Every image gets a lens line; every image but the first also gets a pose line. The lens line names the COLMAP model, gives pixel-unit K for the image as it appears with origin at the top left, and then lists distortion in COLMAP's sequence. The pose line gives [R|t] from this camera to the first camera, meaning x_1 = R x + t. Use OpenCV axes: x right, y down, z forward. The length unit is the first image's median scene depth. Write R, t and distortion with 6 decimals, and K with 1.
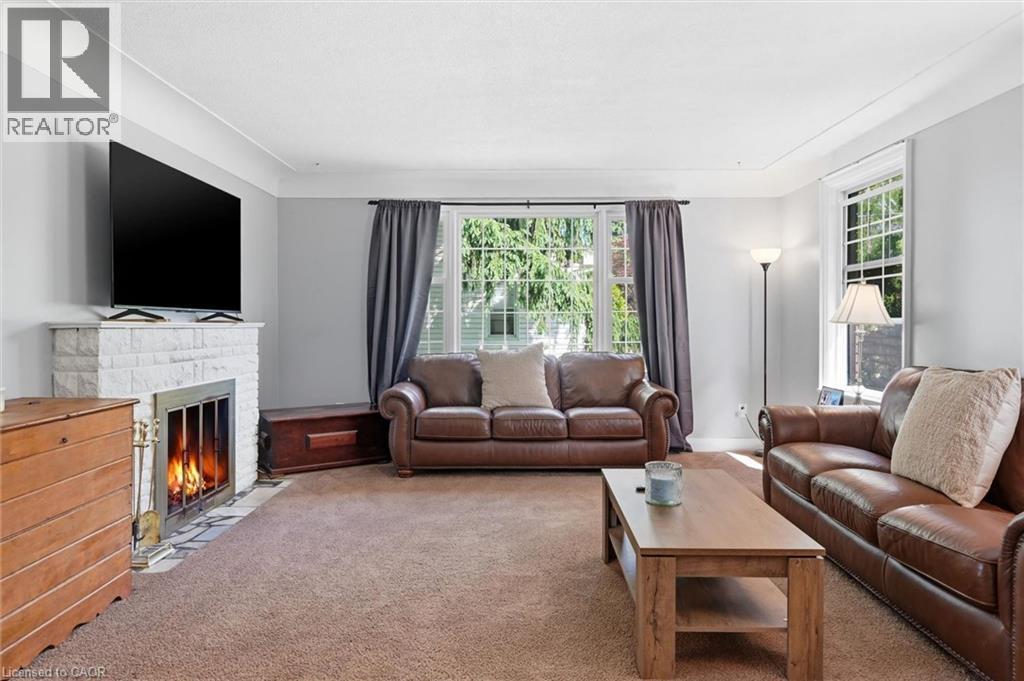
lens RADIAL K [[633.6, 0, 512.2], [0, 633.6, 324.0], [0, 0, 1]] dist [-0.003922, -0.001721]
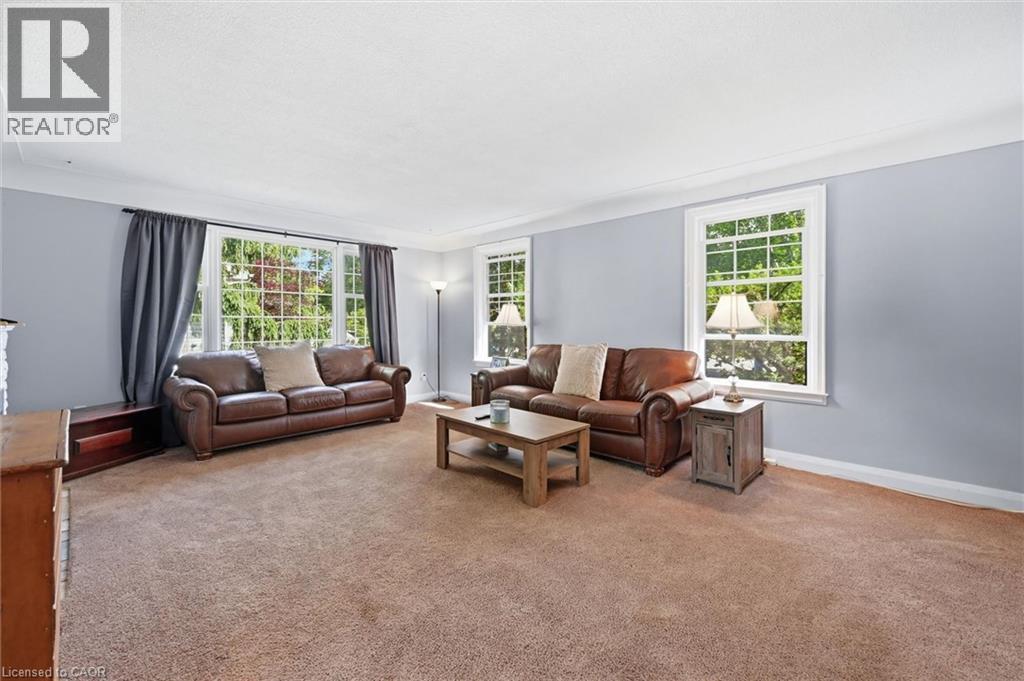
lens RADIAL K [[419.8, 0, 513.1], [0, 419.8, 326.2], [0, 0, 1]] dist [-0.001887, -0.000255]
pose [[0.689381, -0.005768, 0.724376, -0.337578], [0.003878, 0.999983, 0.004272, -0.000939], [-0.724388, -0.000136, 0.689392, 0.070725]]
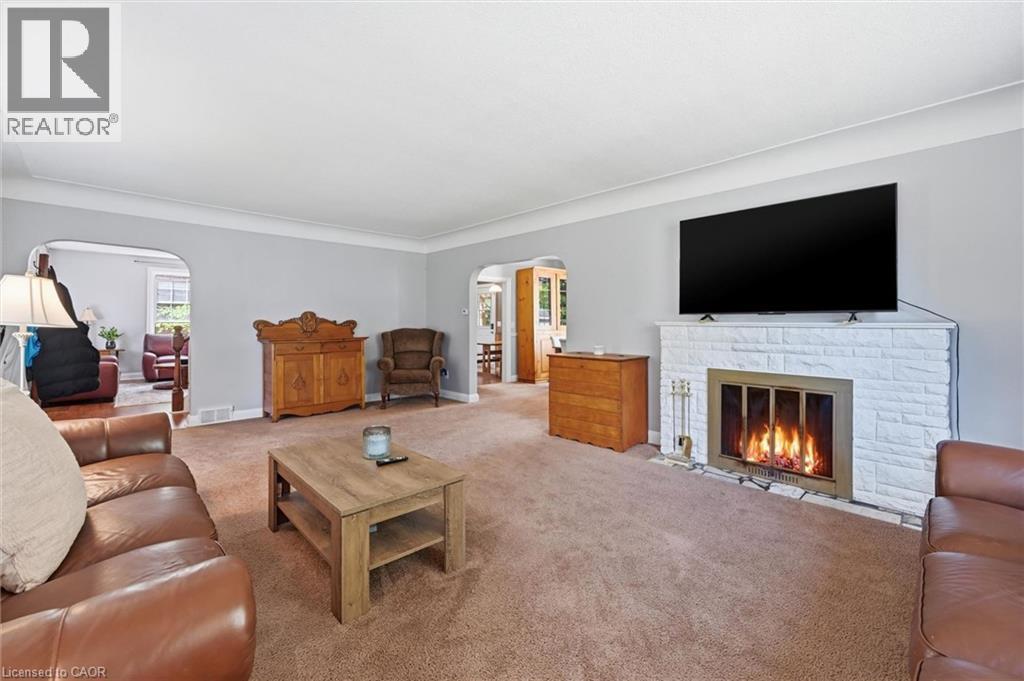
lens RADIAL K [[419.8, 0, 513.1], [0, 419.8, 326.2], [0, 0, 1]] dist [-0.001887, -0.000255]
pose [[-0.718522, 0.005081, -0.695485, 0.352617], [-0.002862, 0.999943, 0.010262, -0.001408], [0.695498, 0.009364, -0.718467, 1.007221]]
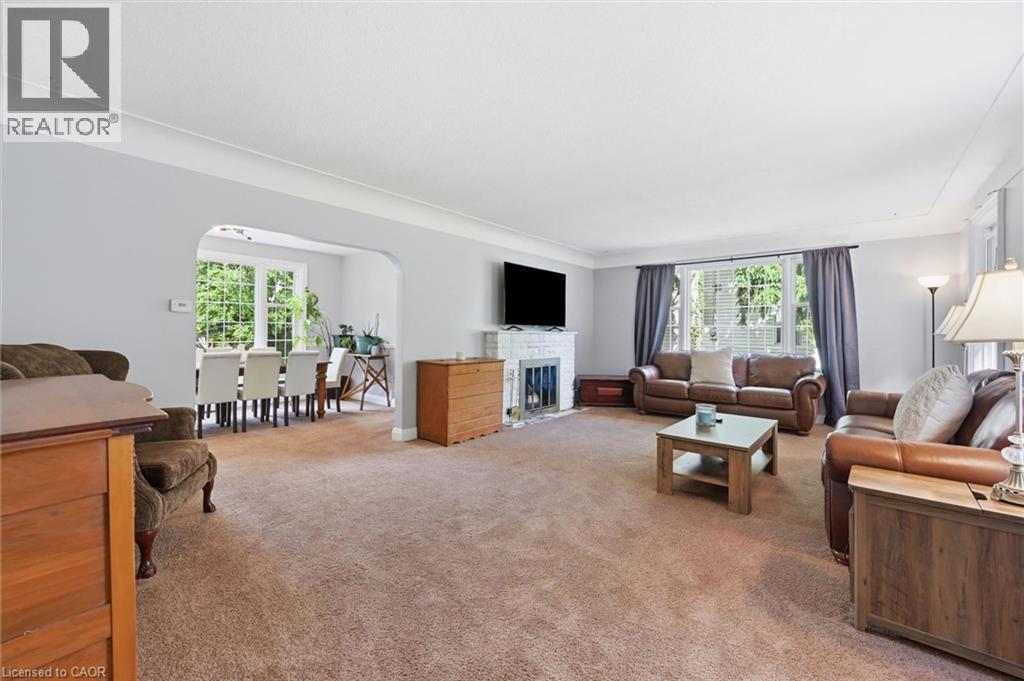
lens RADIAL K [[419.8, 0, 513.1], [0, 419.8, 326.2], [0, 0, 1]] dist [-0.001887, -0.000255]
pose [[0.770577, -0.002141, -0.637344, 0.332029], [-0.009551, 0.999843, -0.014907, 0.001804], [0.637276, 0.017574, 0.770435, -0.205848]]
